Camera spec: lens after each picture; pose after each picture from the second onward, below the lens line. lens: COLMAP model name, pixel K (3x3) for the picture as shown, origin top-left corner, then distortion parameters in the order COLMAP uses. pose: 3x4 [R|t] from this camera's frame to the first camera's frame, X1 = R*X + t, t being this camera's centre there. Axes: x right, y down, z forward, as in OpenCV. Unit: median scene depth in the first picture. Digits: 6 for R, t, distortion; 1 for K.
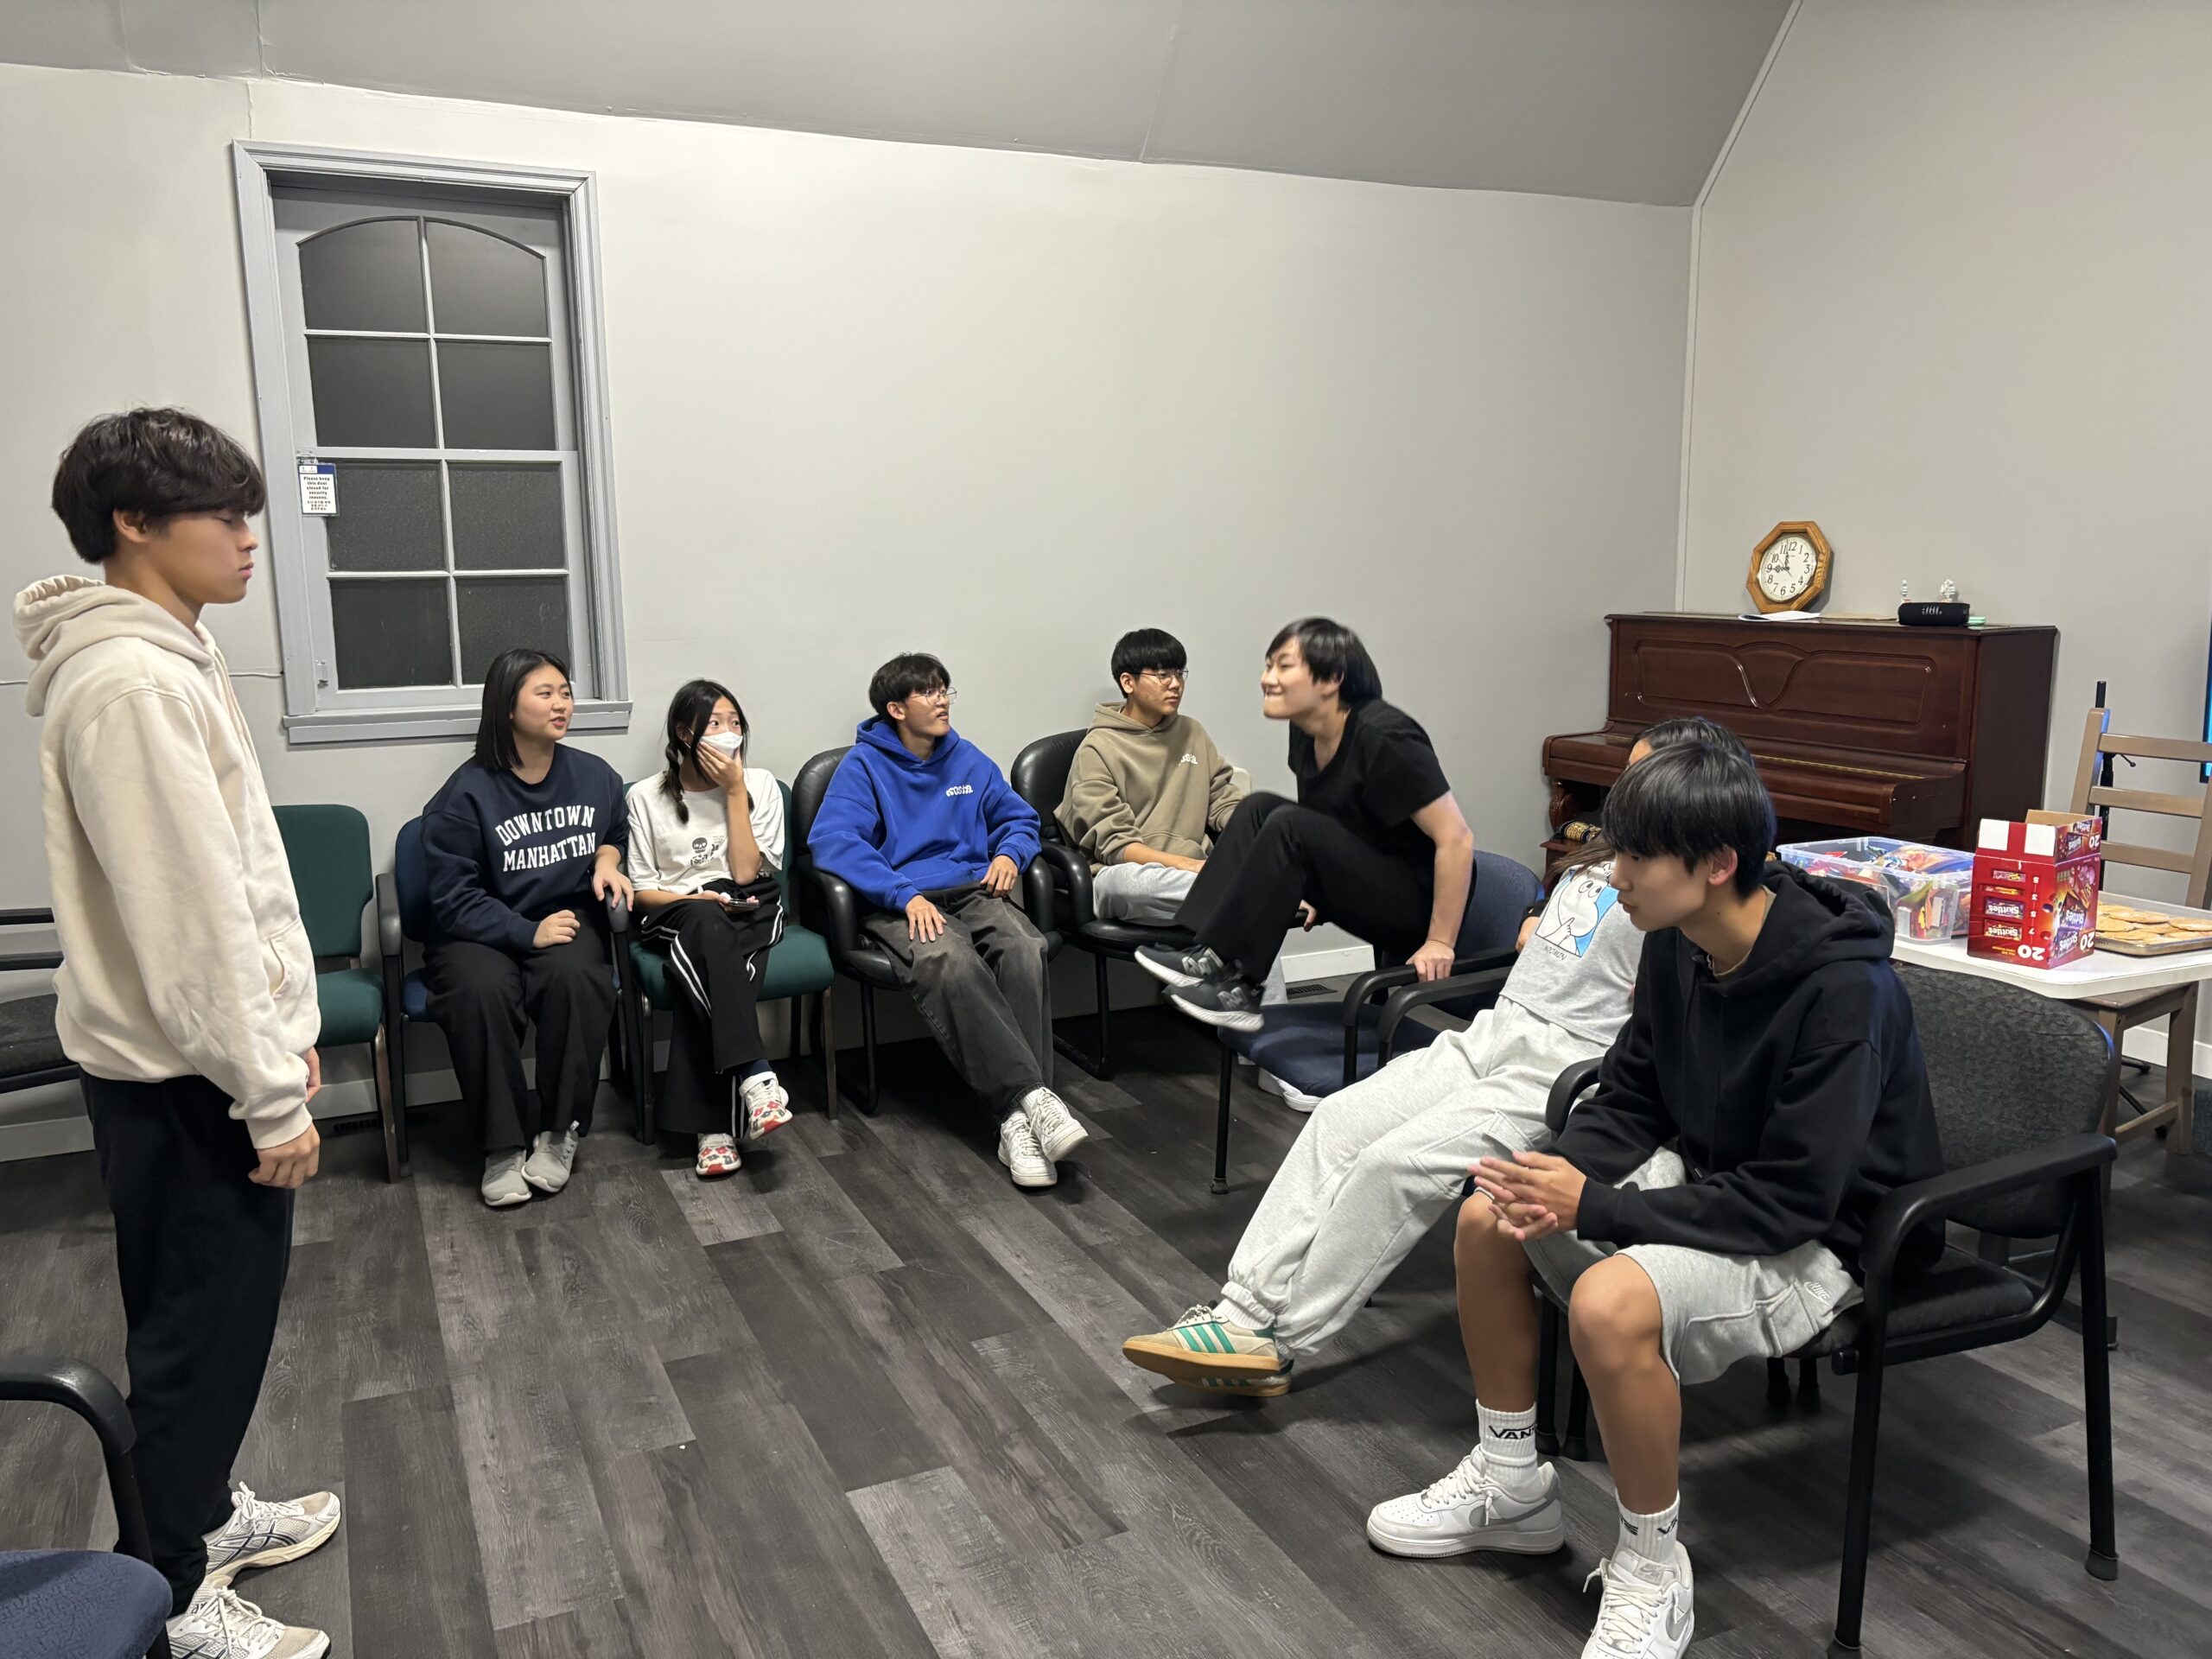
lens RADIAL K [[1669.7, 0, 1110.6], [0, 1669.7, 823.6], [0, 0, 1]] dist [0.051450, -0.069947]
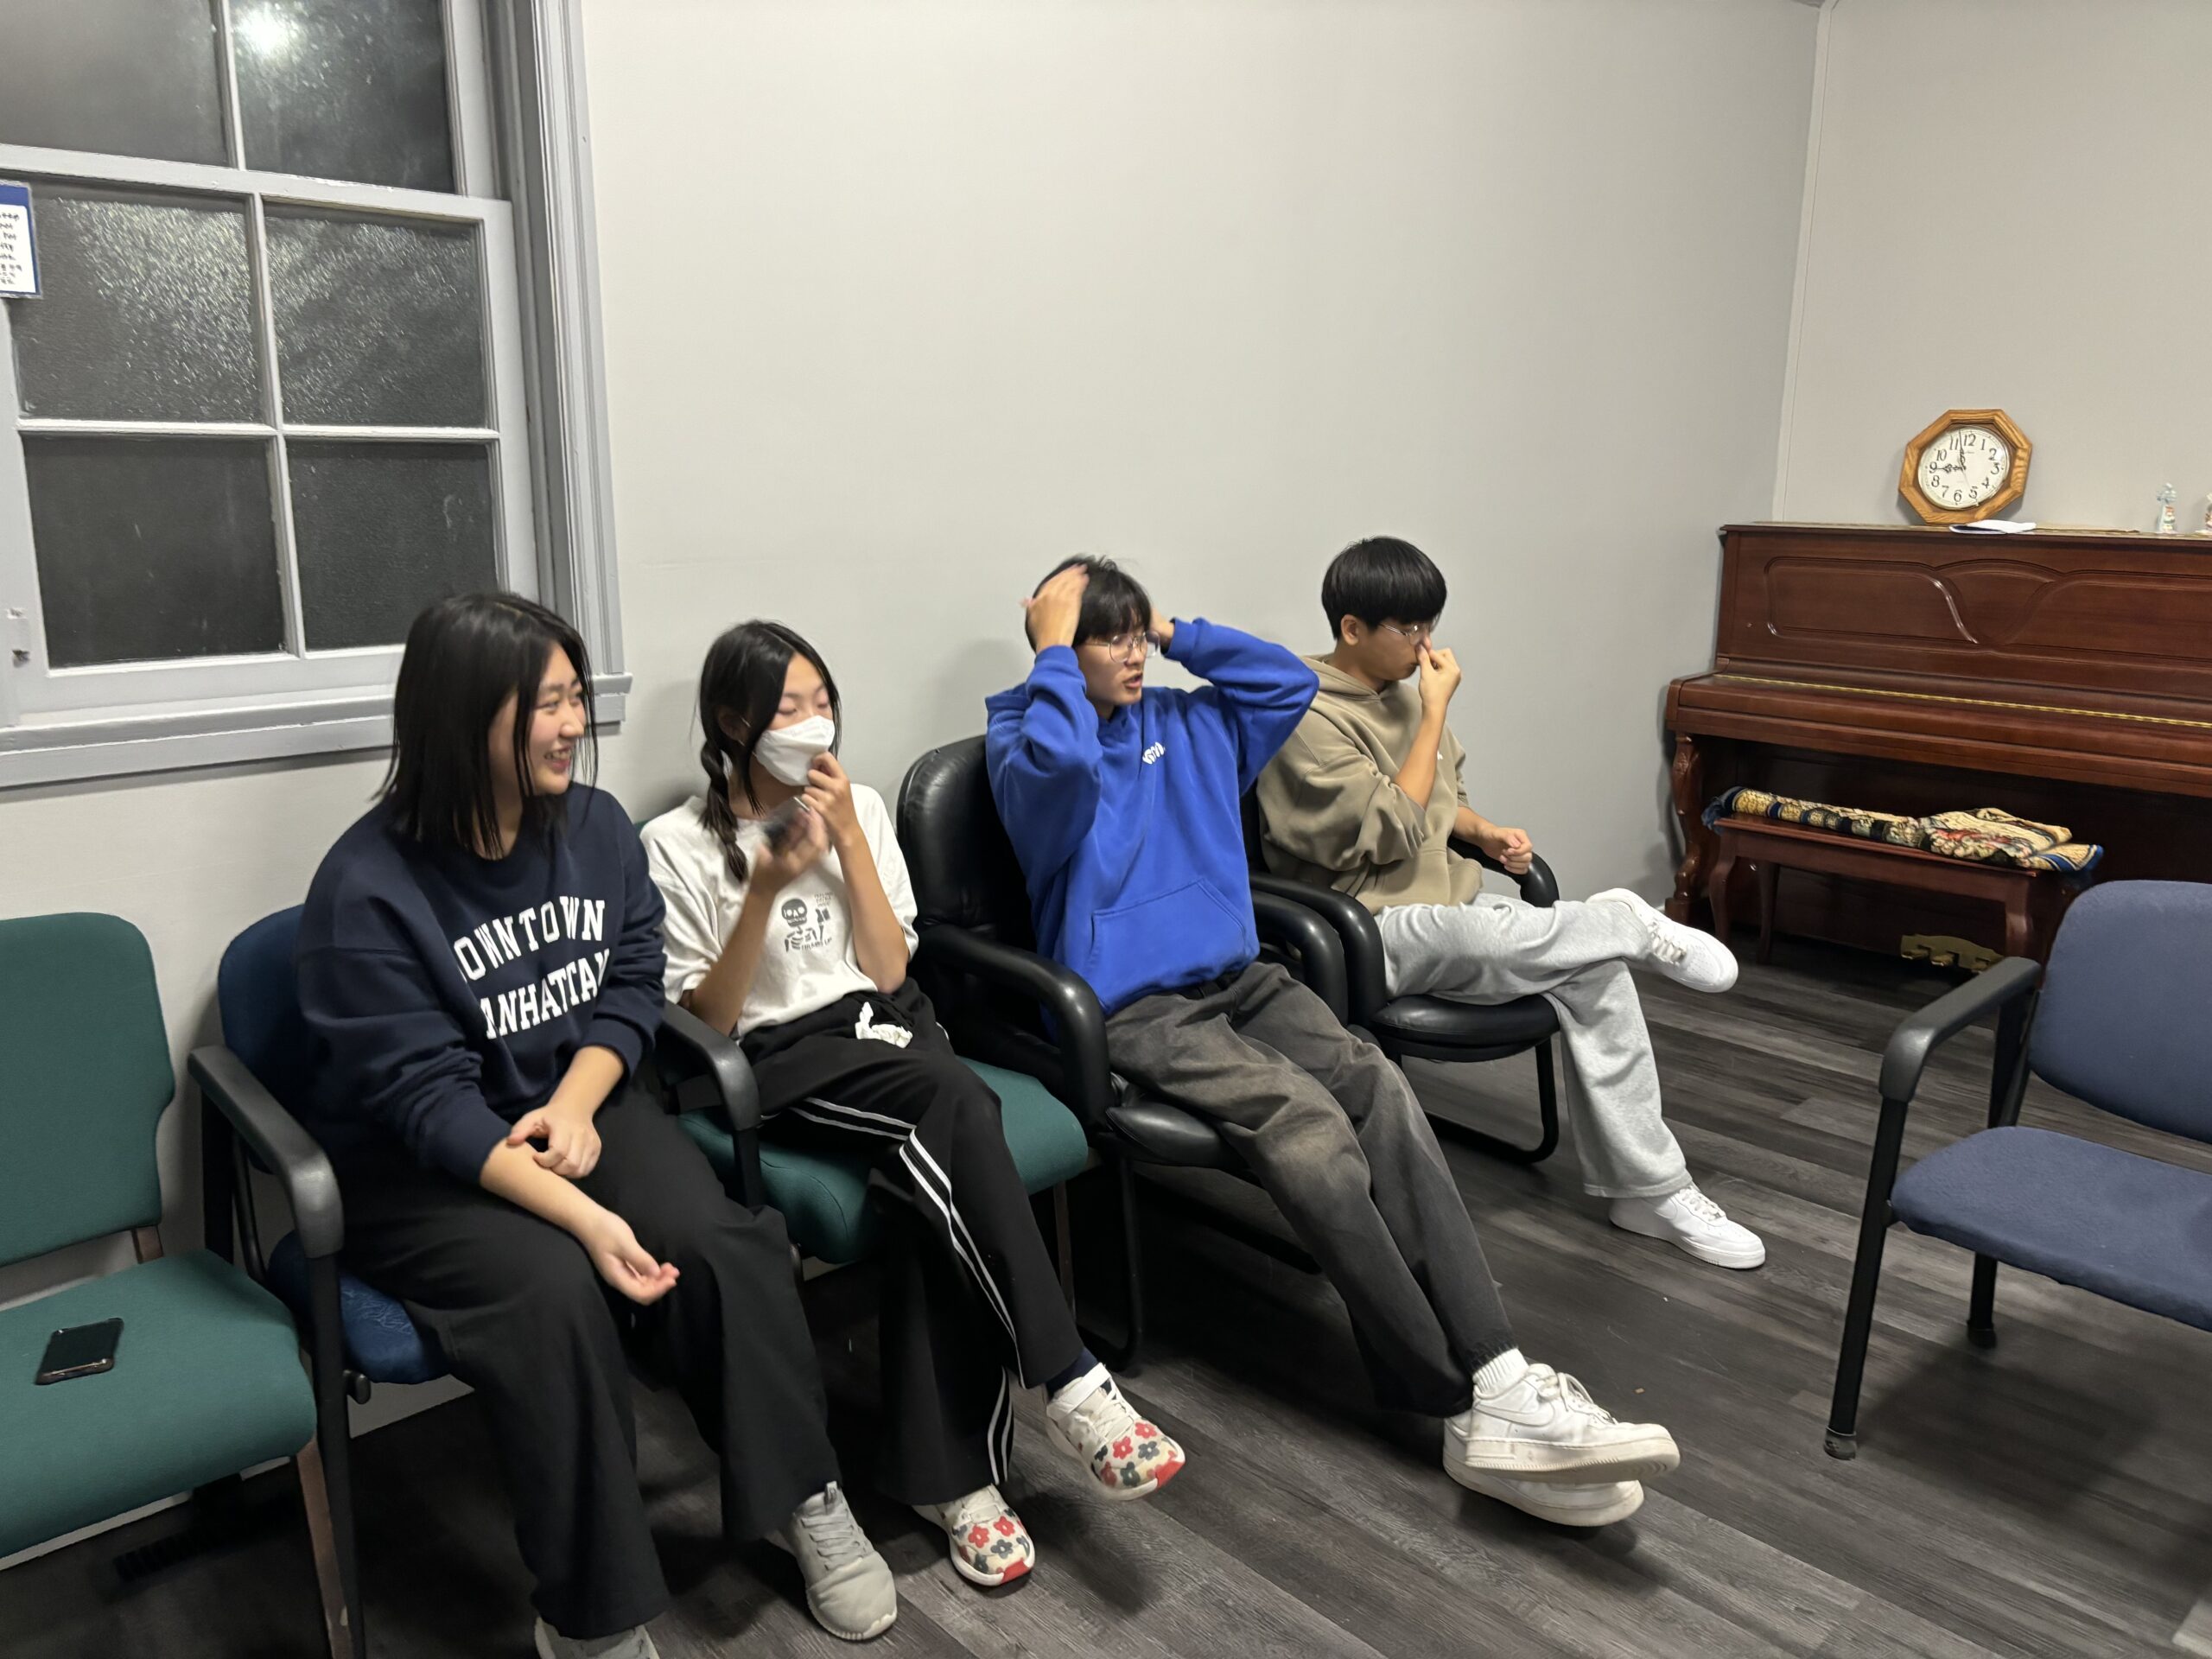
lens RADIAL K [[1669.7, 0, 1096.3], [0, 1669.7, 832.5], [0, 0, 1]] dist [0.051450, -0.069947]
pose [[0.952370, -0.051446, 0.300574, -0.307039], [0.035384, 0.997652, 0.058641, -0.048017], [-0.302885, -0.045212, 0.951954, 0.427669]]
